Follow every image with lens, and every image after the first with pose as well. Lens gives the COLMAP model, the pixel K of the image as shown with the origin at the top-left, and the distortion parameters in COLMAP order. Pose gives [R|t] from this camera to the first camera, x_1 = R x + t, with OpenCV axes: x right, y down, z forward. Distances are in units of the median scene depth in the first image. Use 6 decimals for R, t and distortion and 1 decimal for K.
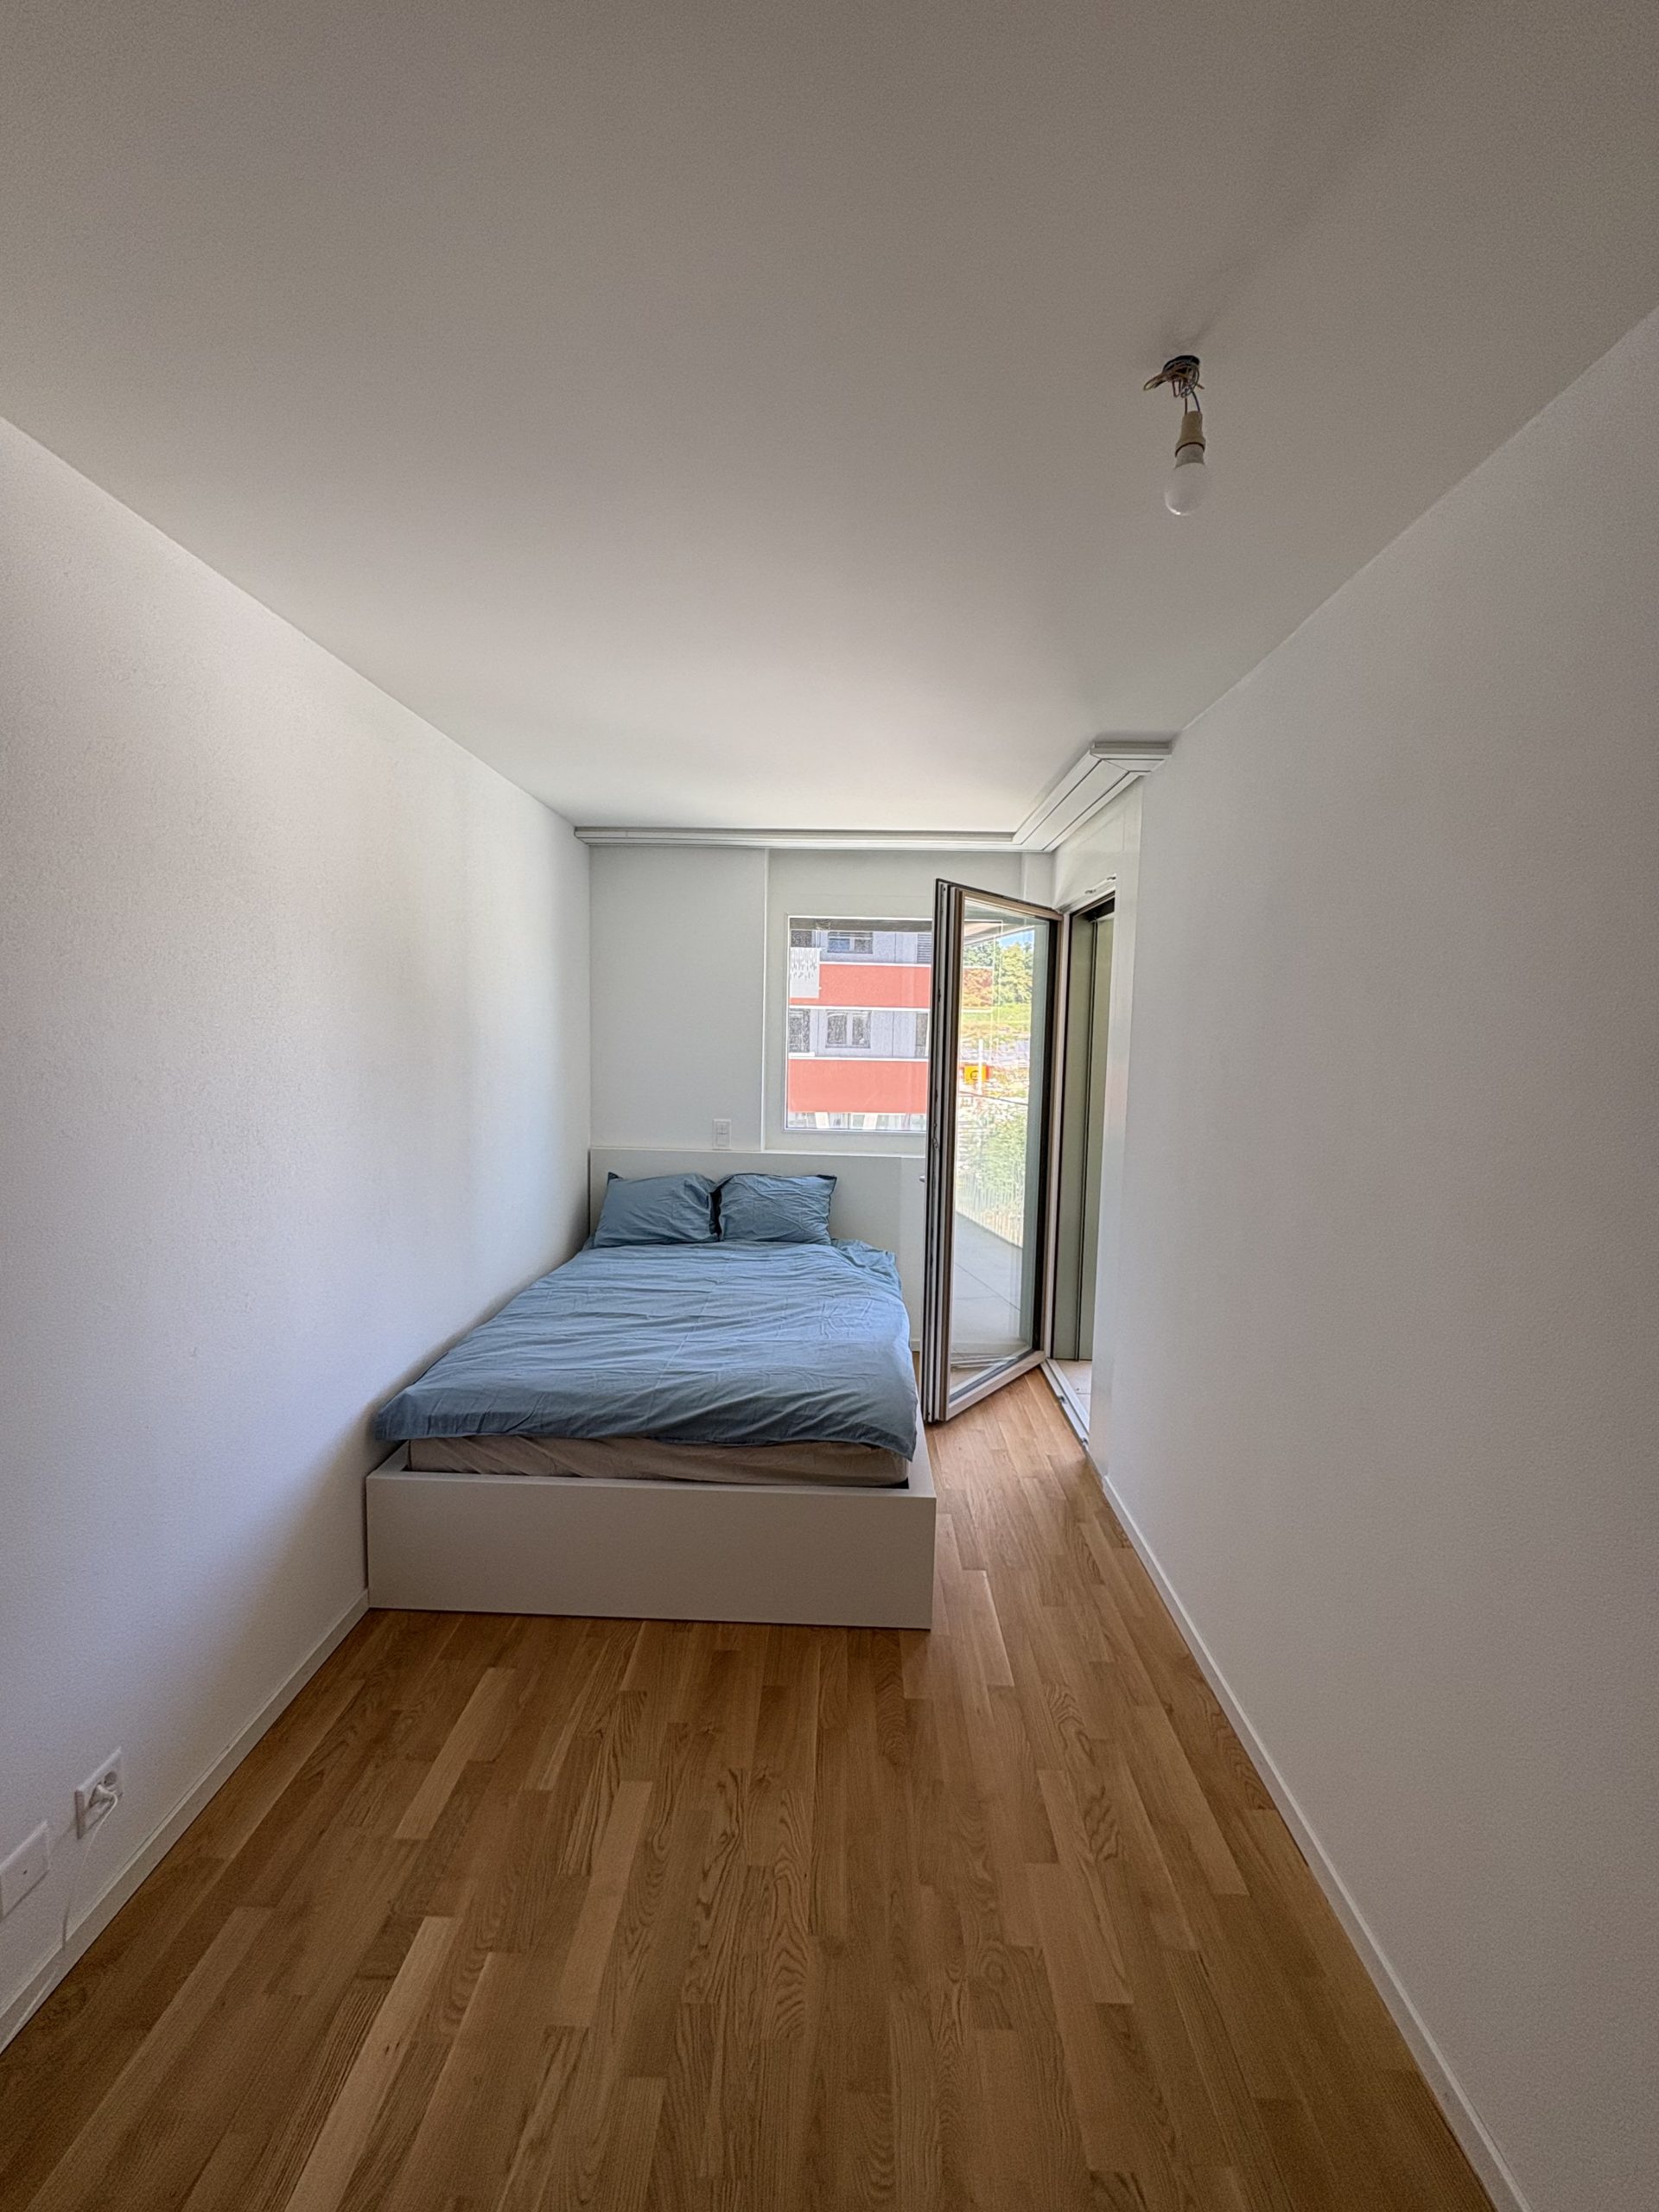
lens RADIAL K [[880.4, 0, 827.2], [0, 880.4, 1095.8], [0, 0, 1]] dist [0.000646, -0.000384]
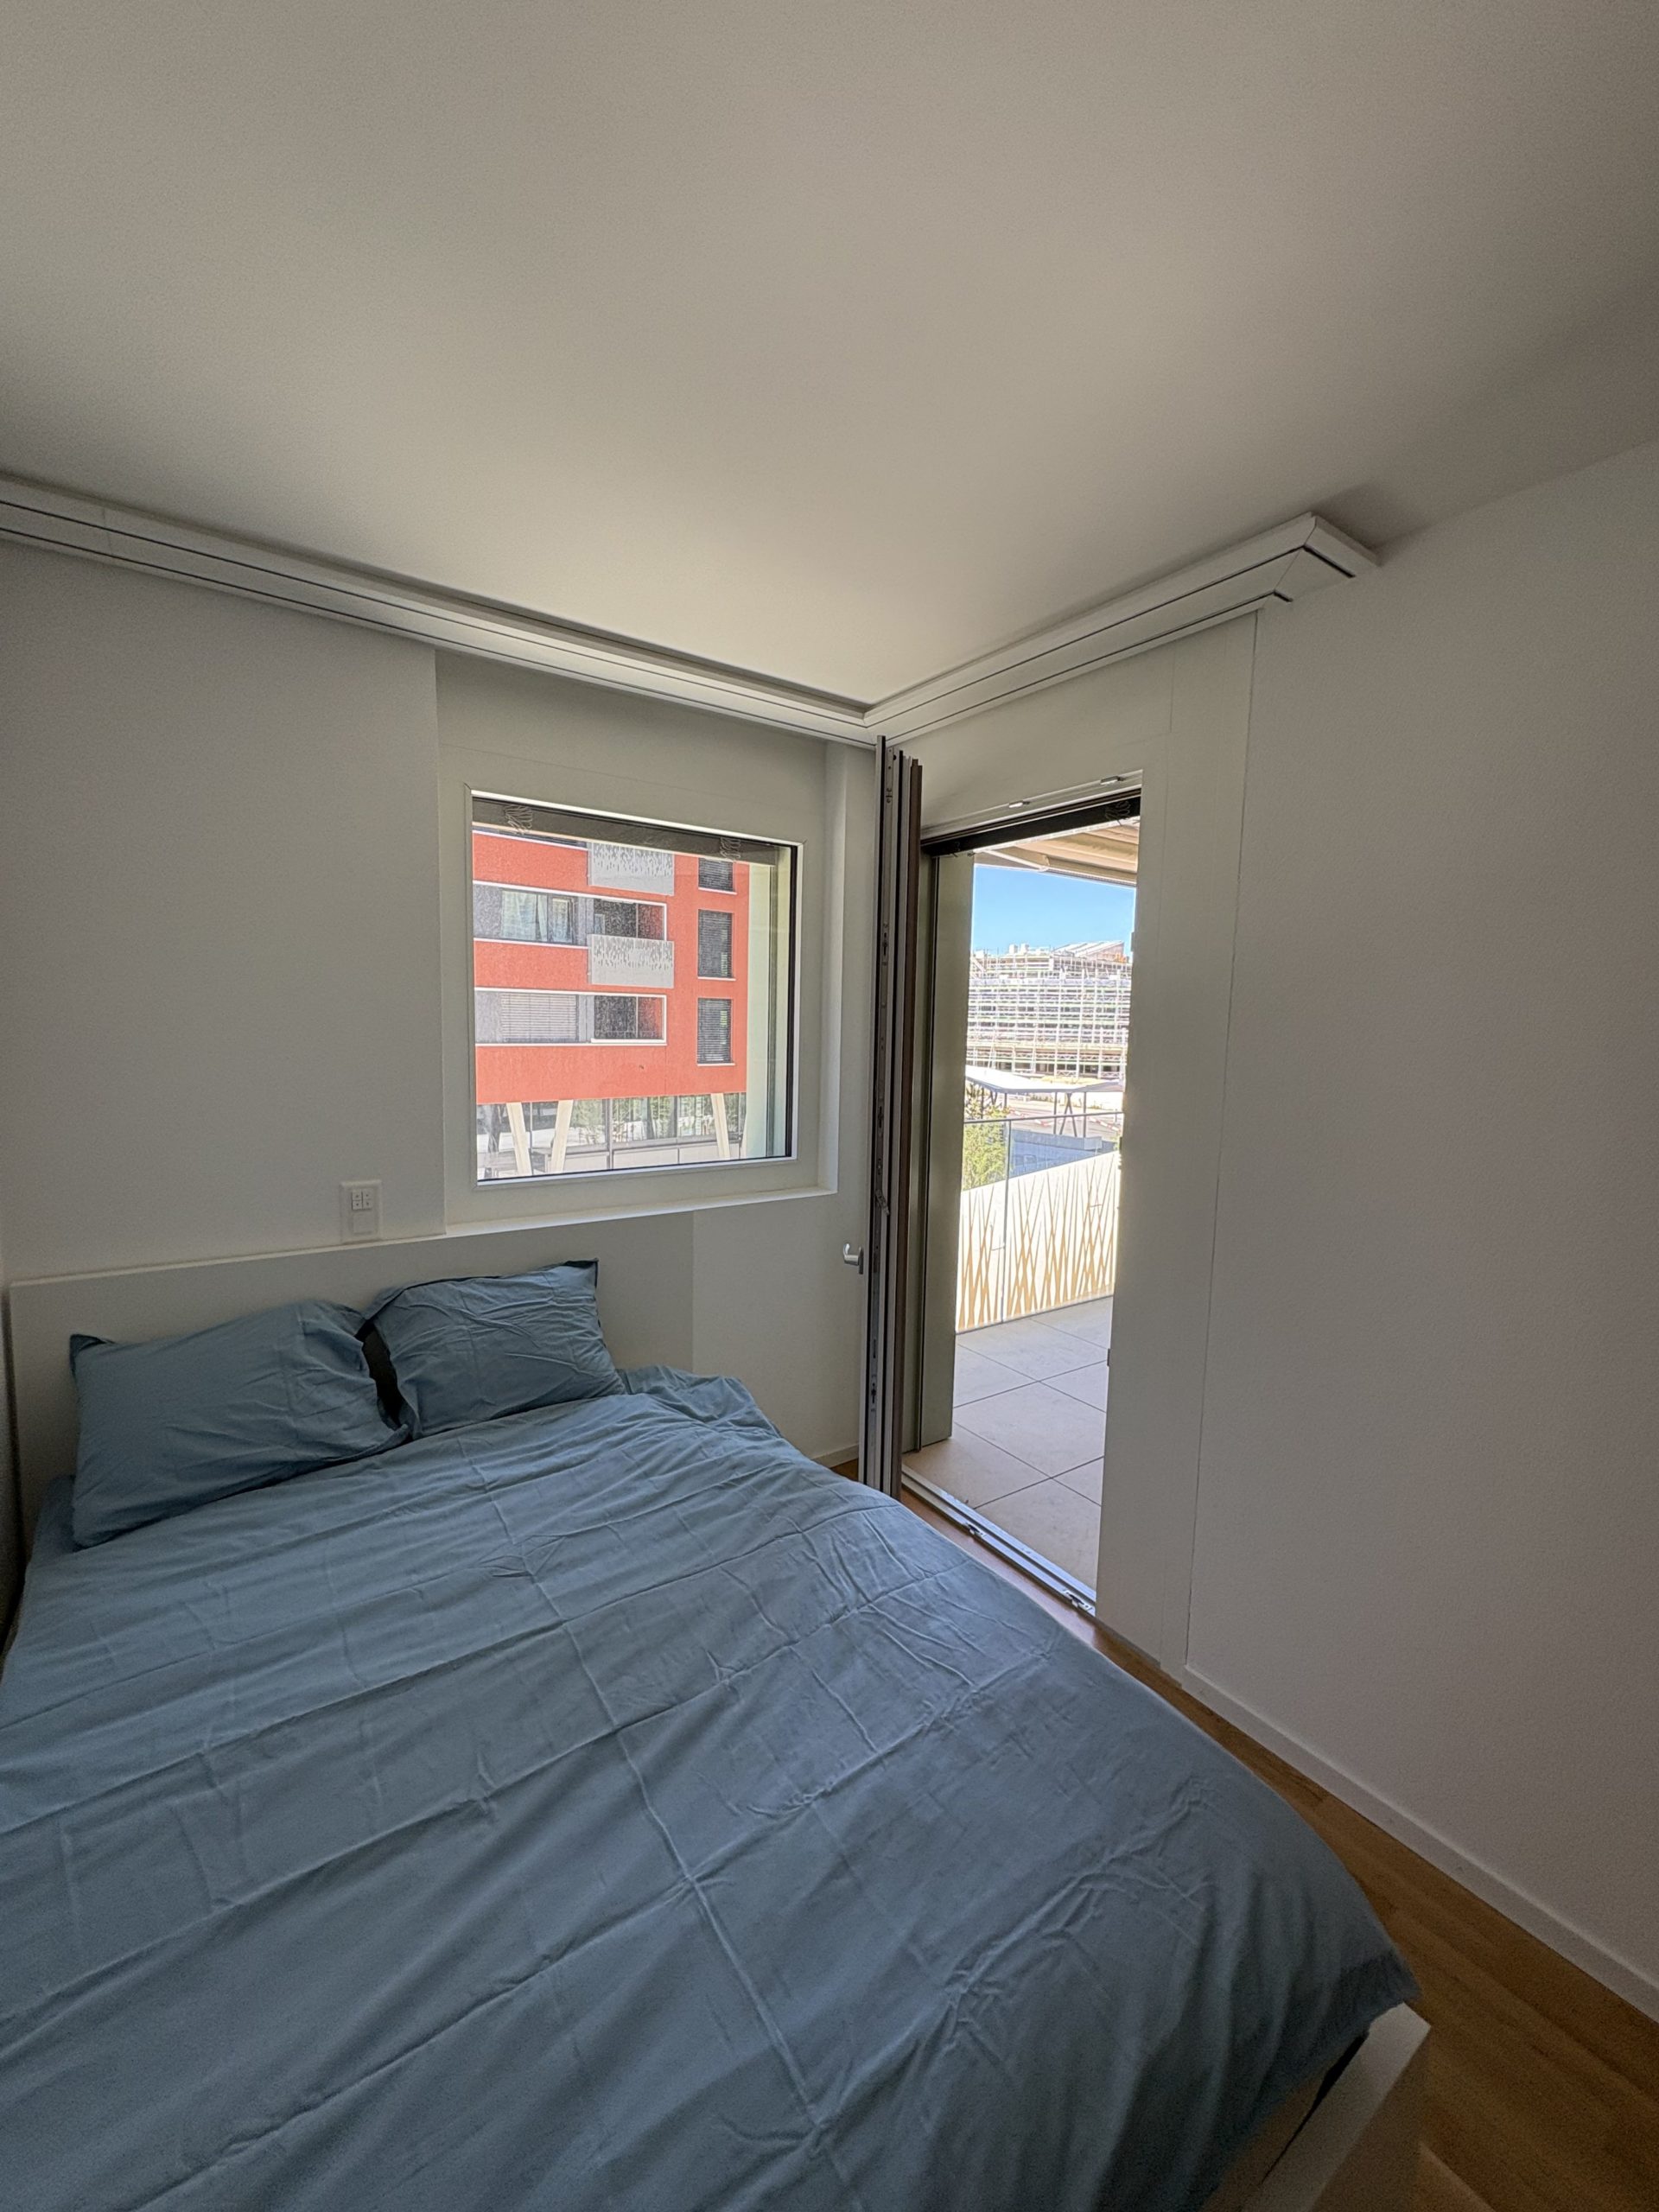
lens RADIAL K [[880.4, 0, 829.6], [0, 880.4, 1096.5], [0, 0, 1]] dist [0.000646, -0.000384]
pose [[0.801829, -0.058581, 0.594675, -0.217612], [0.038687, 0.998184, 0.046167, -0.037773], [-0.596299, -0.014012, 0.802640, 0.475032]]
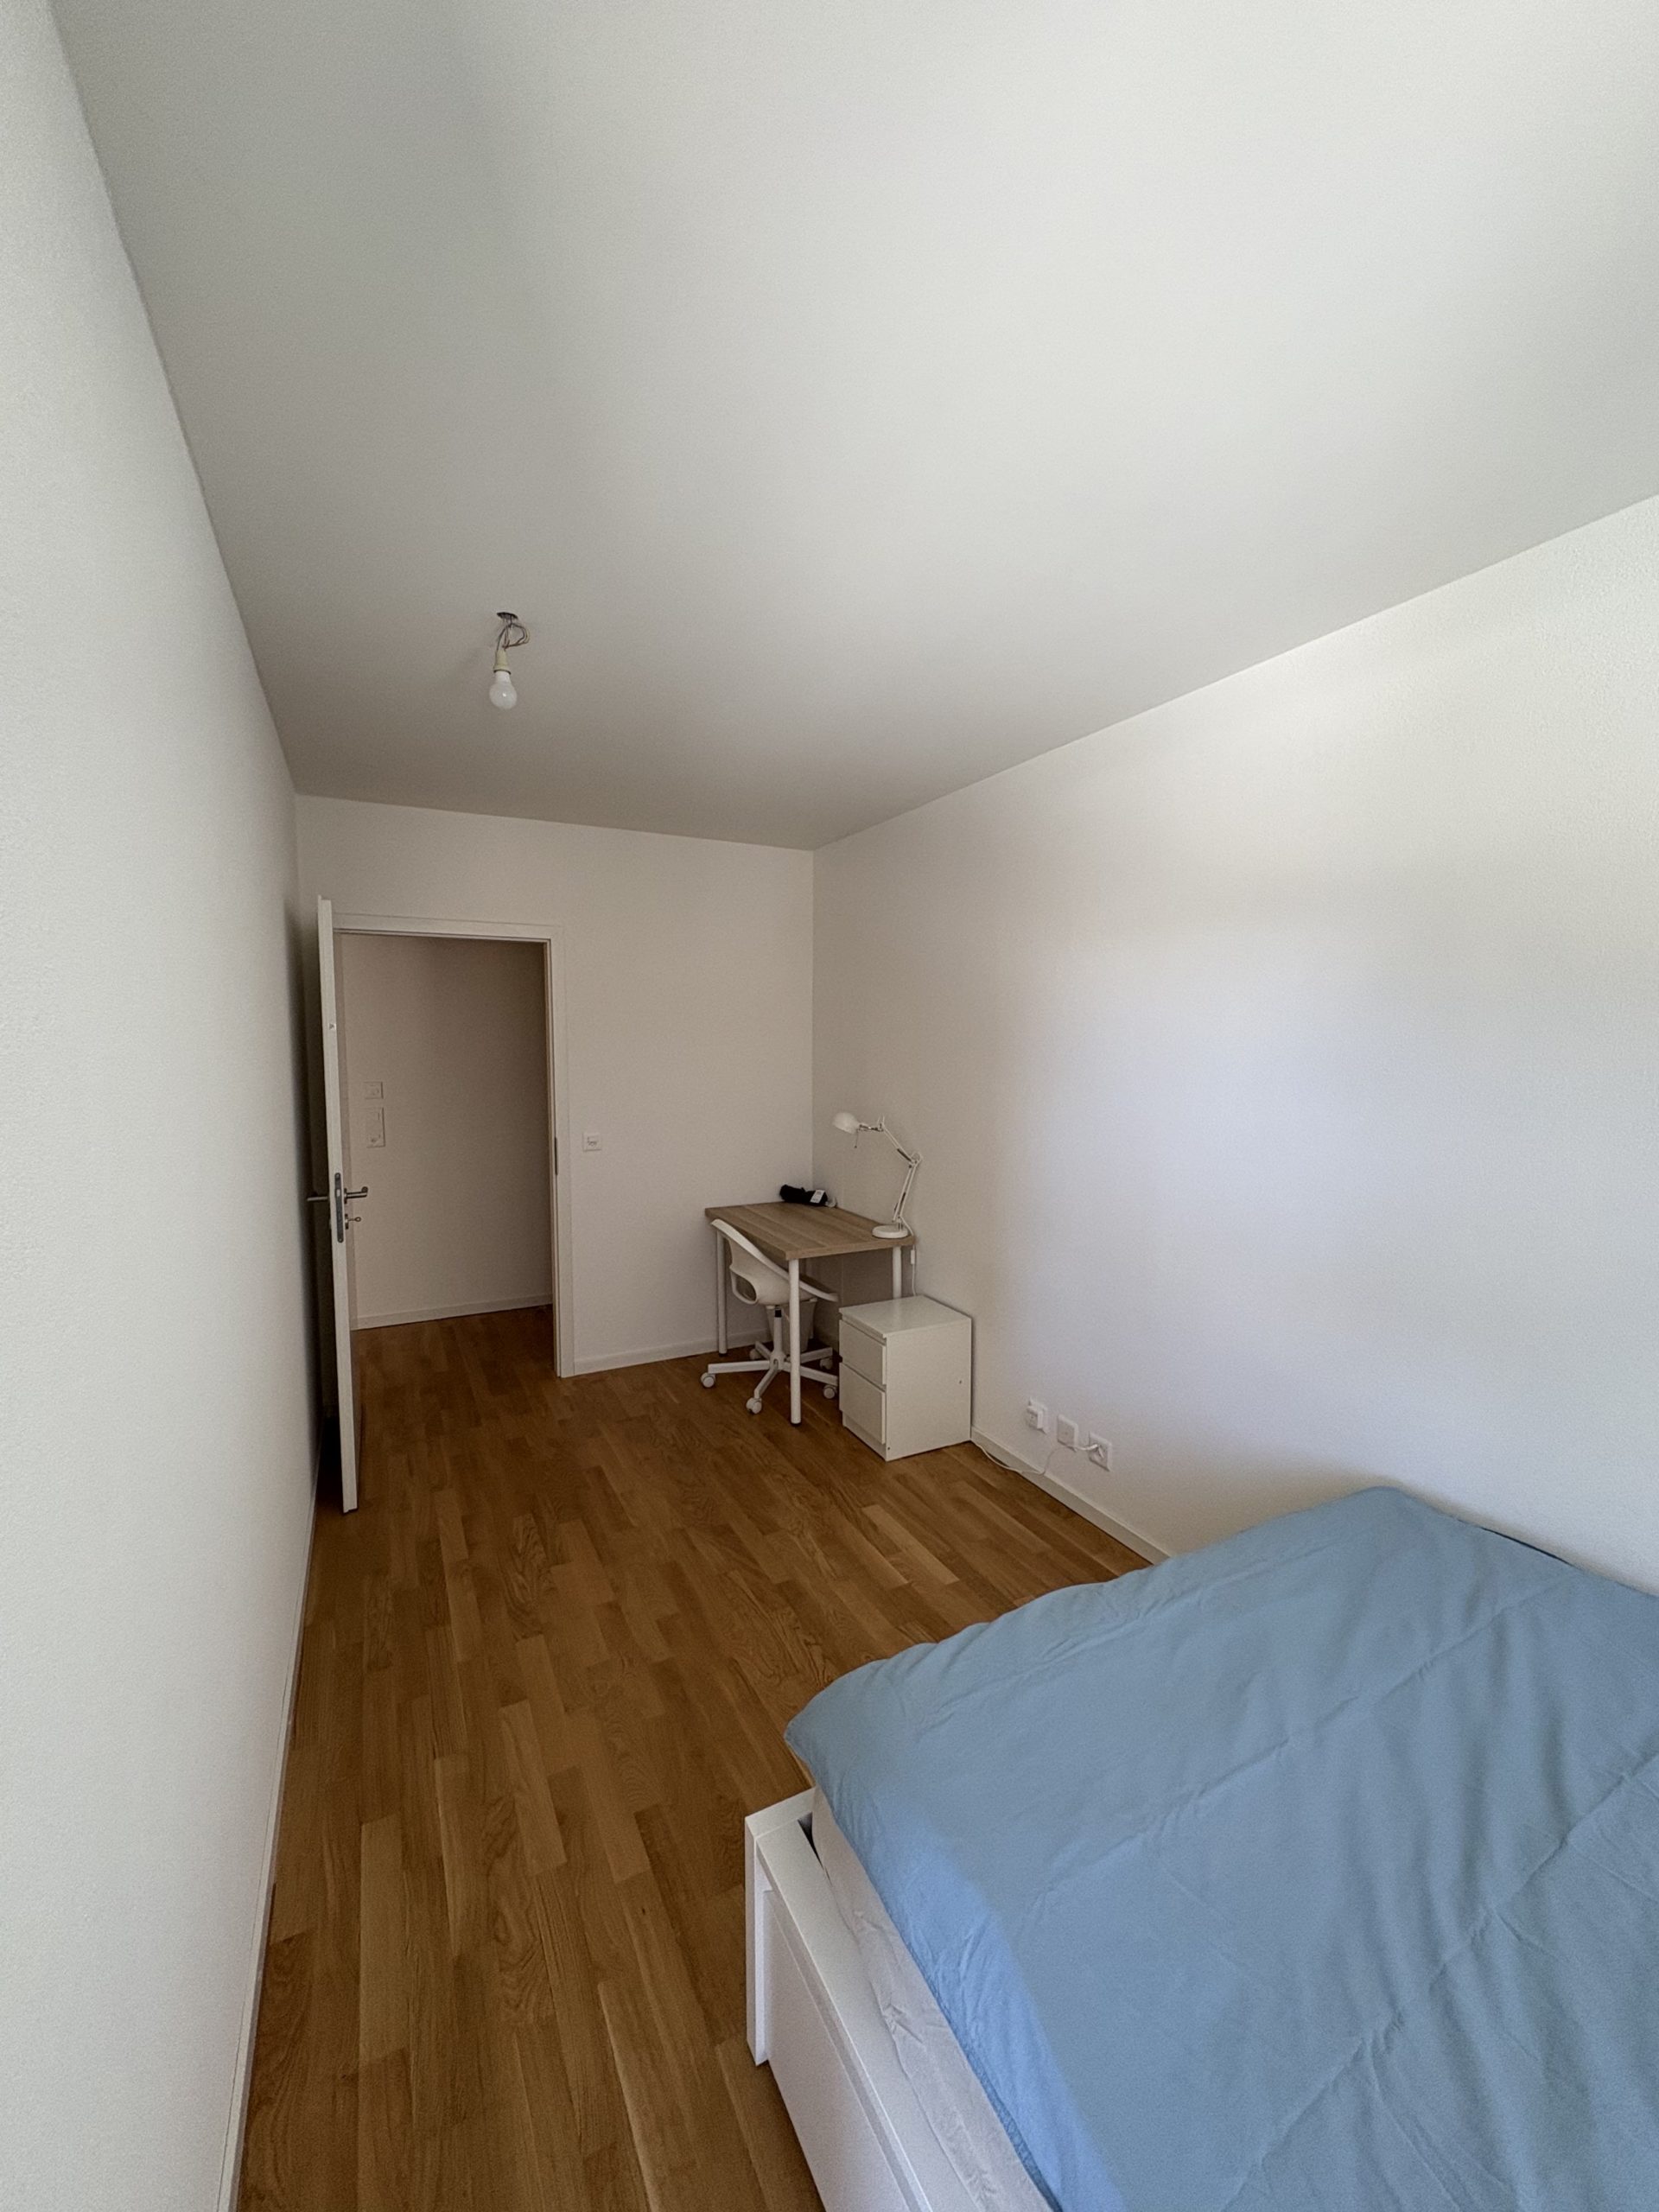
lens RADIAL K [[880.4, 0, 834.8], [0, 880.4, 1107.1], [0, 0, 1]] dist [0.000646, -0.000384]
pose [[-0.872387, 0.014093, -0.488613, 0.203084], [-0.056264, 0.990046, 0.129012, -0.043023], [0.485568, 0.140040, -0.862910, 0.857630]]
